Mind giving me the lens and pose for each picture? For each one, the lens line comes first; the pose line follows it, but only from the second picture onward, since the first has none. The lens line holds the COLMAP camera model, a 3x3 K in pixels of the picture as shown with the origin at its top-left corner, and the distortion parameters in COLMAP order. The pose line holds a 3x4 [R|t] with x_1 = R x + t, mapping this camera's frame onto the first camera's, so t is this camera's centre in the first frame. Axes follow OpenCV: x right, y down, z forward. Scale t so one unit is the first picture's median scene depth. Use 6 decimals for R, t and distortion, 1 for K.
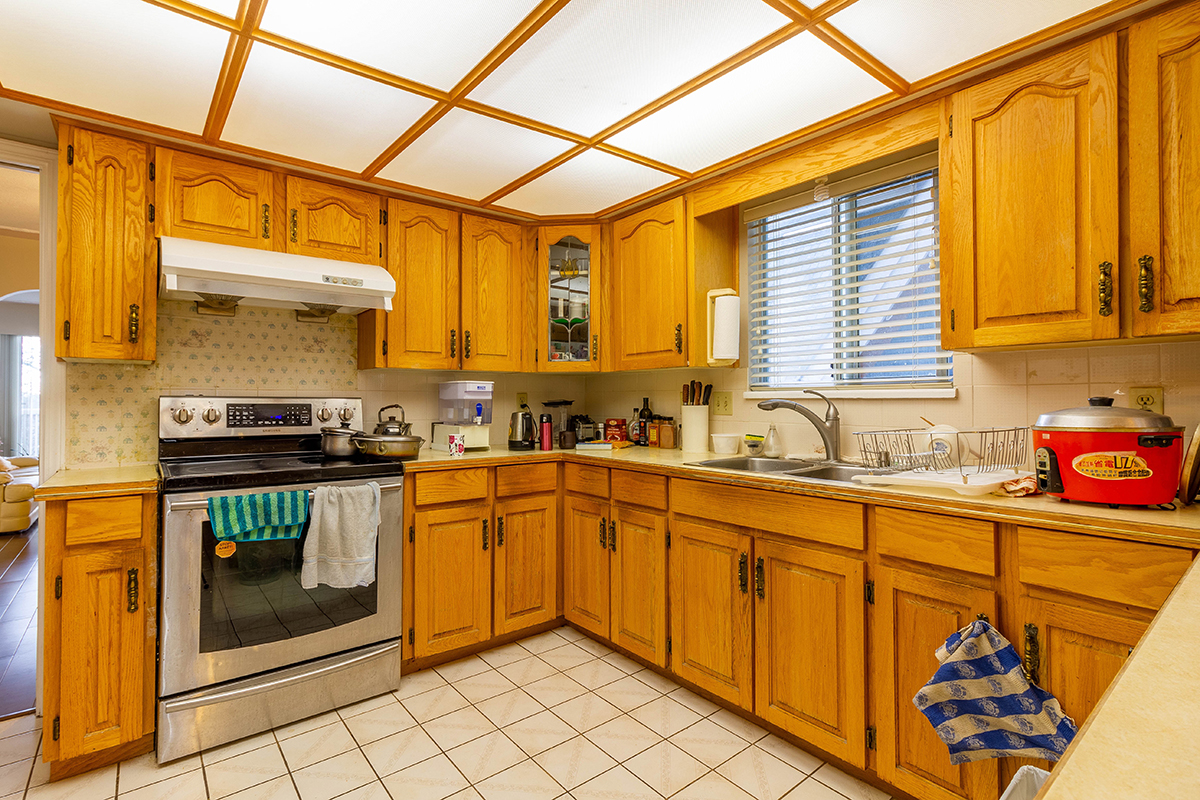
lens RADIAL K [[551.4, 0, 594.6], [0, 551.4, 397.4], [0, 0, 1]] dist [0.000675, 0.000751]
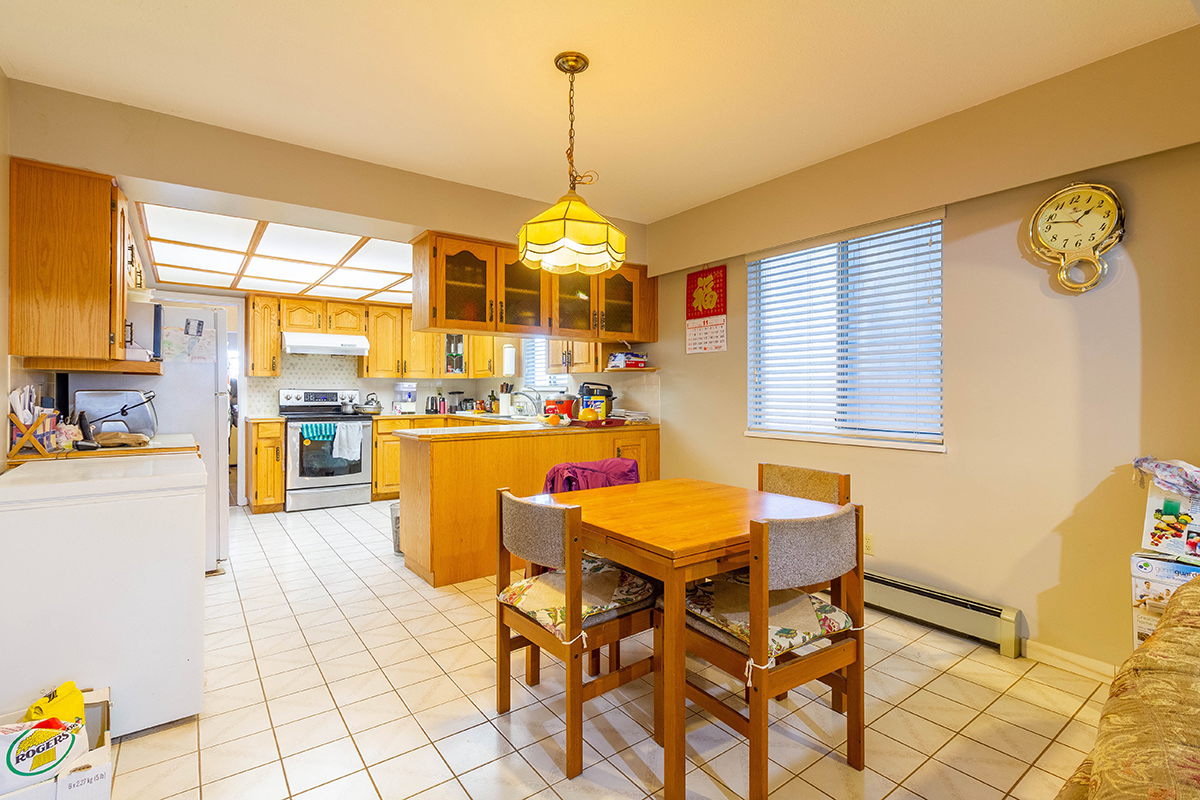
lens RADIAL K [[551.4, 0, 604.8], [0, 551.4, 395.6], [0, 0, 1]] dist [0.000675, 0.000751]
pose [[0.999053, 0.002481, -0.043435, 0.832986], [-0.001973, 0.999929, 0.011750, -0.006111], [0.043461, -0.011653, 0.998987, -1.491150]]
